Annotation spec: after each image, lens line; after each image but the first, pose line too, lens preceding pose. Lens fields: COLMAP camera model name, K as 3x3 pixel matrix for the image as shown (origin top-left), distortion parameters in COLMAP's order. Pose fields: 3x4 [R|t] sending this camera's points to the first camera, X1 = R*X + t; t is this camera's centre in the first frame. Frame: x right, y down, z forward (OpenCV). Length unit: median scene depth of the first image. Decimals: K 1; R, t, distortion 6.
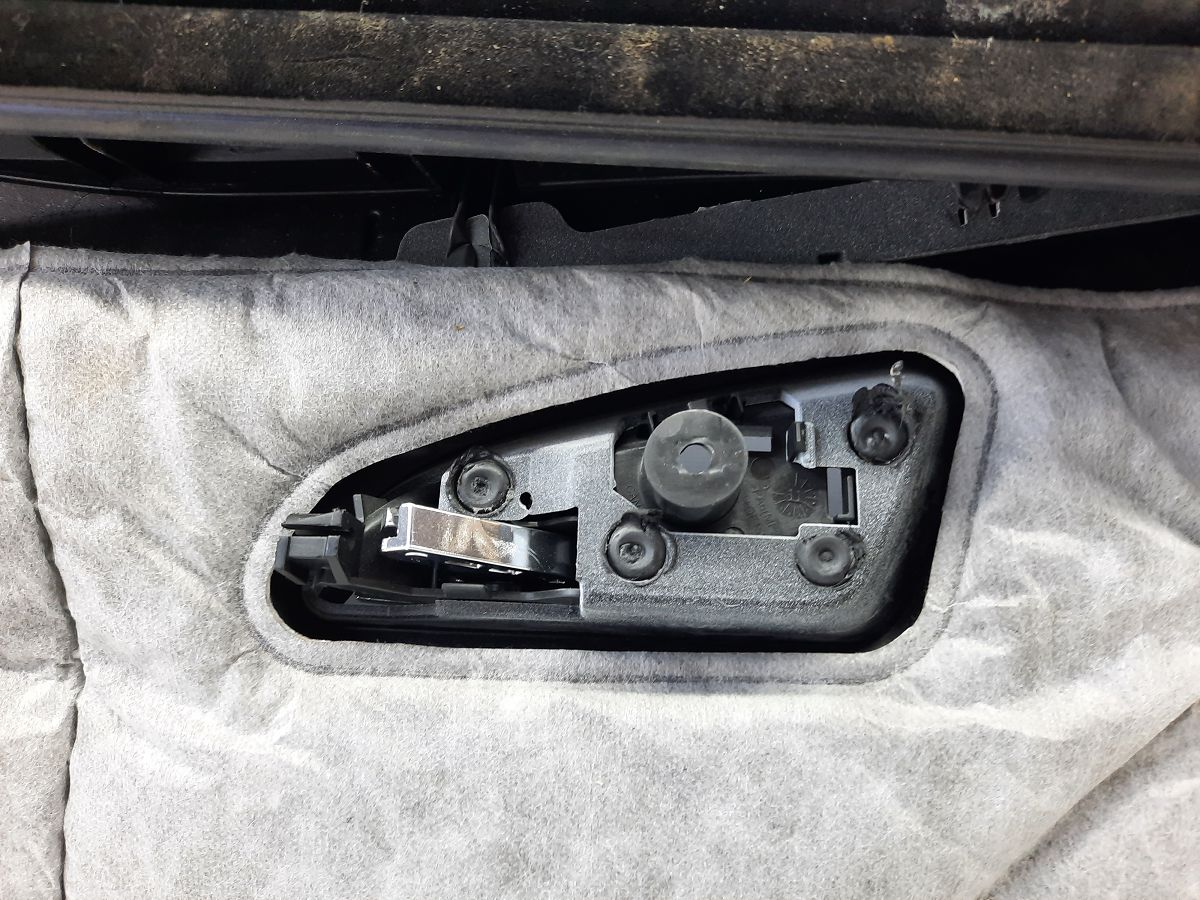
lens RADIAL K [[858.6, 0, 617.8], [0, 858.6, 417.9], [0, 0, 1]] dist [0.012217, -0.007727]
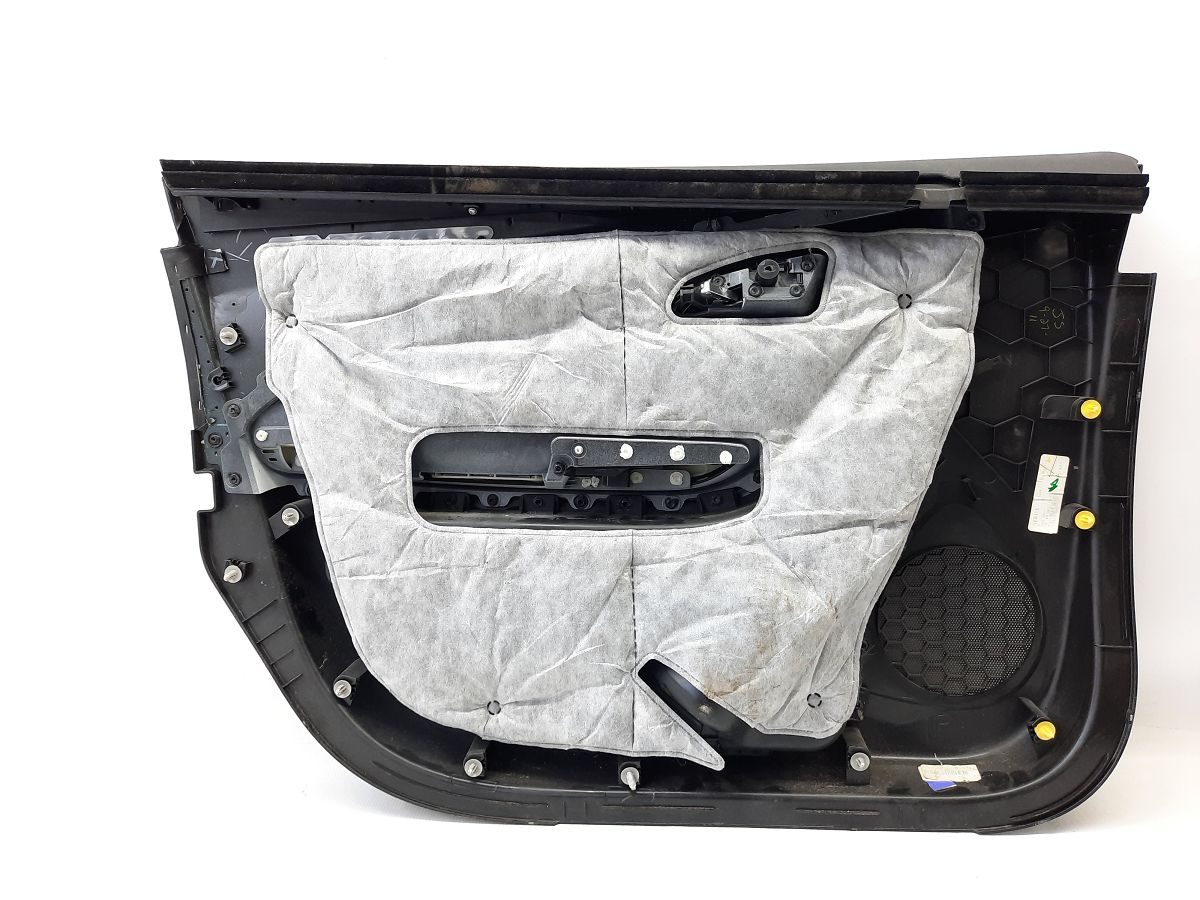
lens RADIAL K [[858.6, 0, 595.0], [0, 858.6, 454.6], [0, 0, 1]] dist [0.012217, -0.007727]
pose [[0.998776, -0.027182, -0.041329, -0.653411], [0.028744, 0.998876, 0.037685, 0.807461], [0.040258, -0.038827, 0.998435, -3.584406]]
